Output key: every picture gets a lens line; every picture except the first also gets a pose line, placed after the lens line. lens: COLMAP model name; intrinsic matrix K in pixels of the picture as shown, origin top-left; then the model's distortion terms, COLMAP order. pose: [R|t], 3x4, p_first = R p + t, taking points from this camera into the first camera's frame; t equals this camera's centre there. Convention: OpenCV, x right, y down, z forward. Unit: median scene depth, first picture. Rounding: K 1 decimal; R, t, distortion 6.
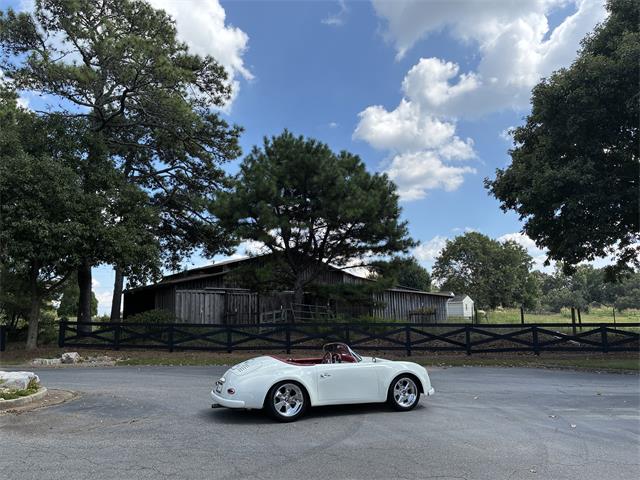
lens RADIAL K [[481.0, 0, 320.0], [0, 481.0, 240.0], [0, 0, 1]] dist [0.075588, -0.108518]
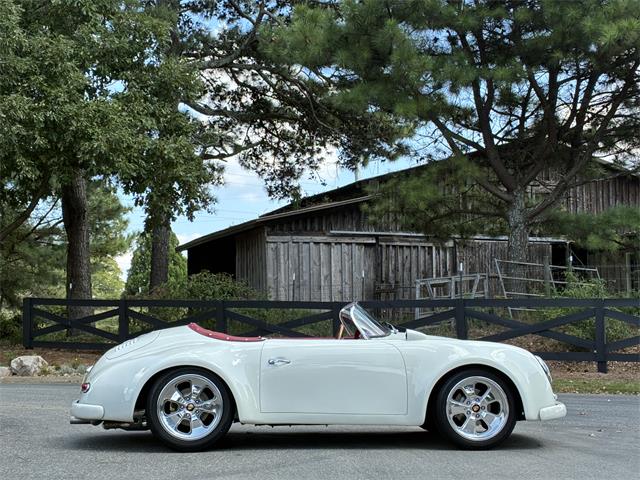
lens RADIAL K [[1127.2, 0, 320.0], [0, 1127.2, 240.0], [0, 0, 1]] dist [0.284459, -1.675383]
pose [[0.944188, -0.022416, -0.328642, 0.115003], [0.052531, 0.995160, 0.083043, 0.020930], [0.325190, -0.095672, 0.940796, -0.000195]]
